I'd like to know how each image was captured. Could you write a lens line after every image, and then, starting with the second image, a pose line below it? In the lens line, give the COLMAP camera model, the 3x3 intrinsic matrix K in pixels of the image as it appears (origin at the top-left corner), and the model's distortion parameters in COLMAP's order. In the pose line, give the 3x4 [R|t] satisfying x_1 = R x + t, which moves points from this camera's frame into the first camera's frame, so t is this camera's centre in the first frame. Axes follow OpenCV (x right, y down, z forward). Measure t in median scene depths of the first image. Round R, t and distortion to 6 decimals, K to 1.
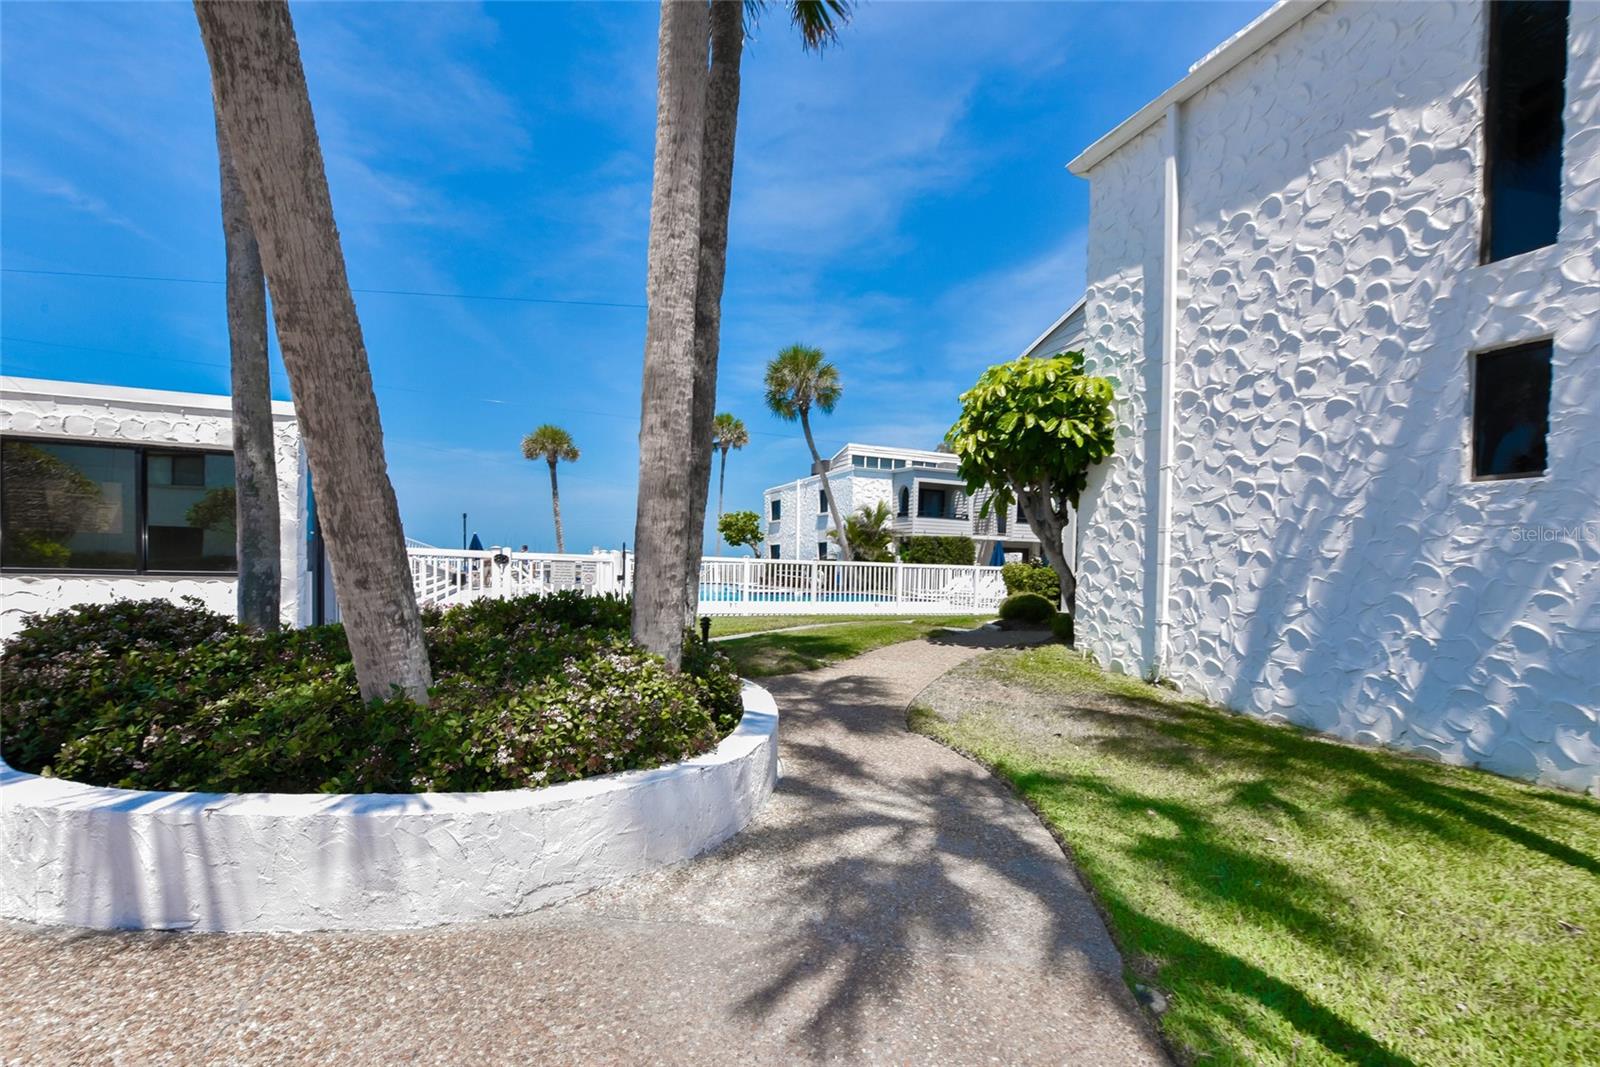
lens RADIAL K [[661.6, 0, 800.0], [0, 661.6, 533.5], [0, 0, 1]] dist [-0.000718, 0.000001]
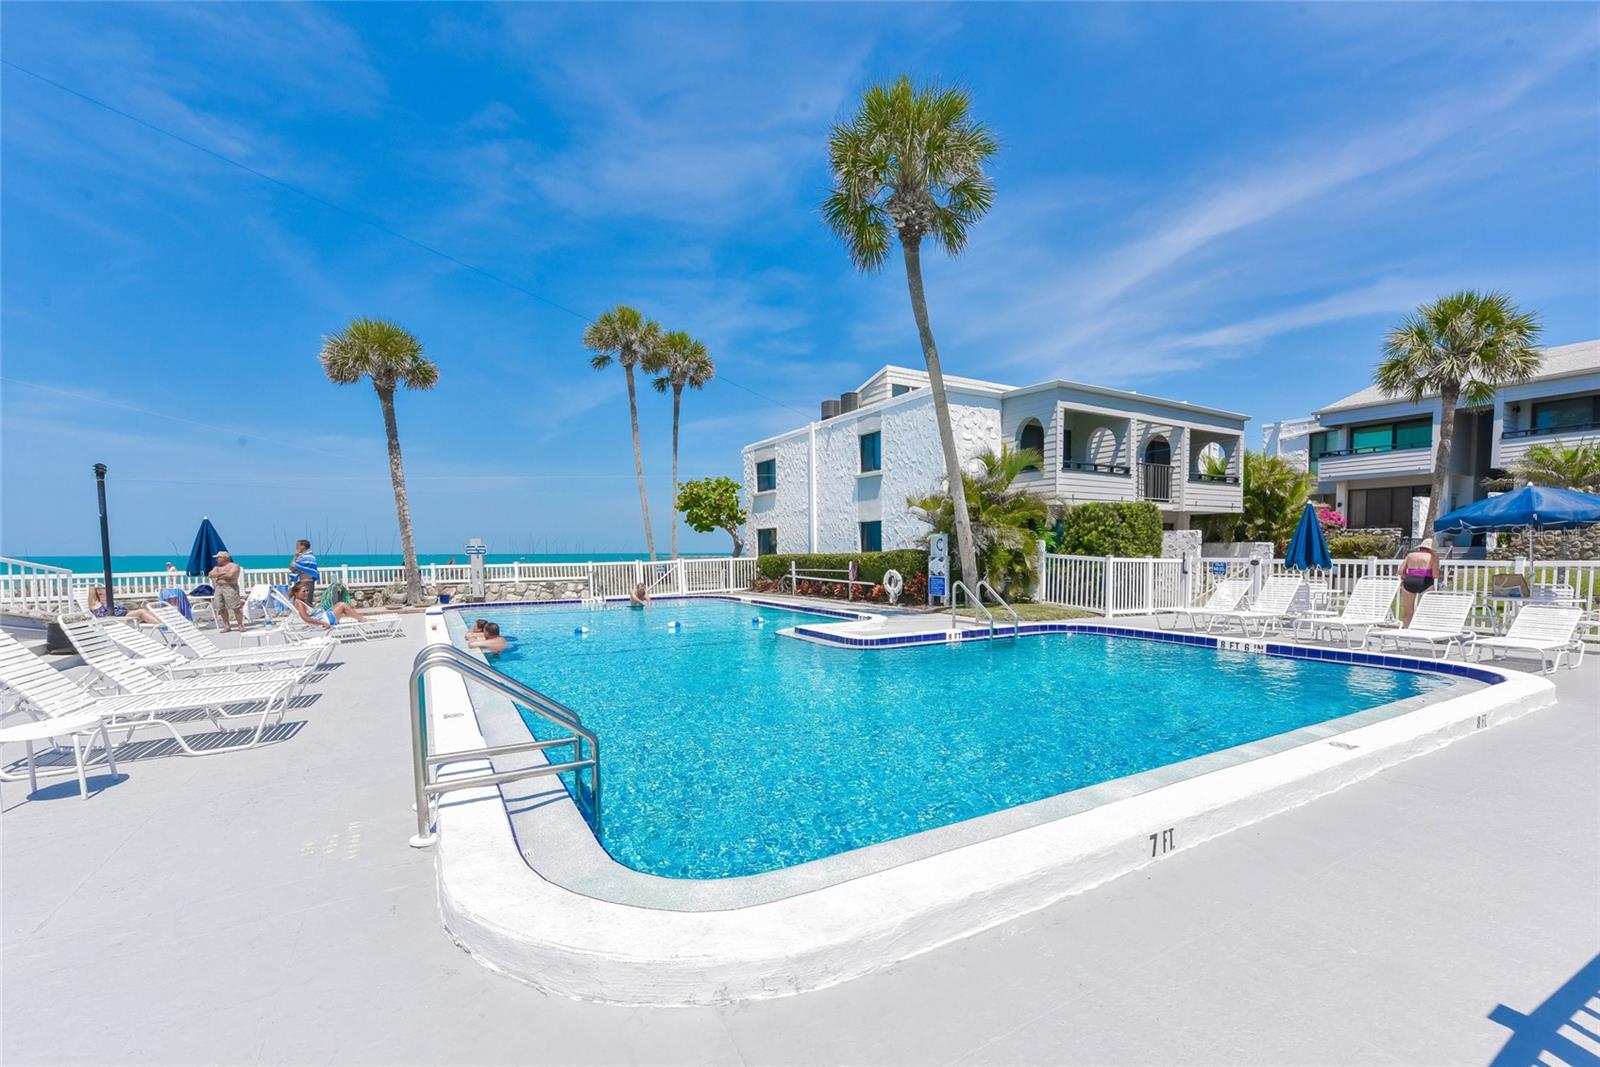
lens RADIAL K [[639.1, 0, 791.9], [0, 639.1, 581.8], [0, 0, 1]] dist [0.000258, 0.000017]
pose [[0.990802, -0.039943, 0.129290, -0.095478], [0.026725, 0.994384, 0.102398, 0.005667], [-0.132654, -0.098001, 0.986306, 0.346463]]
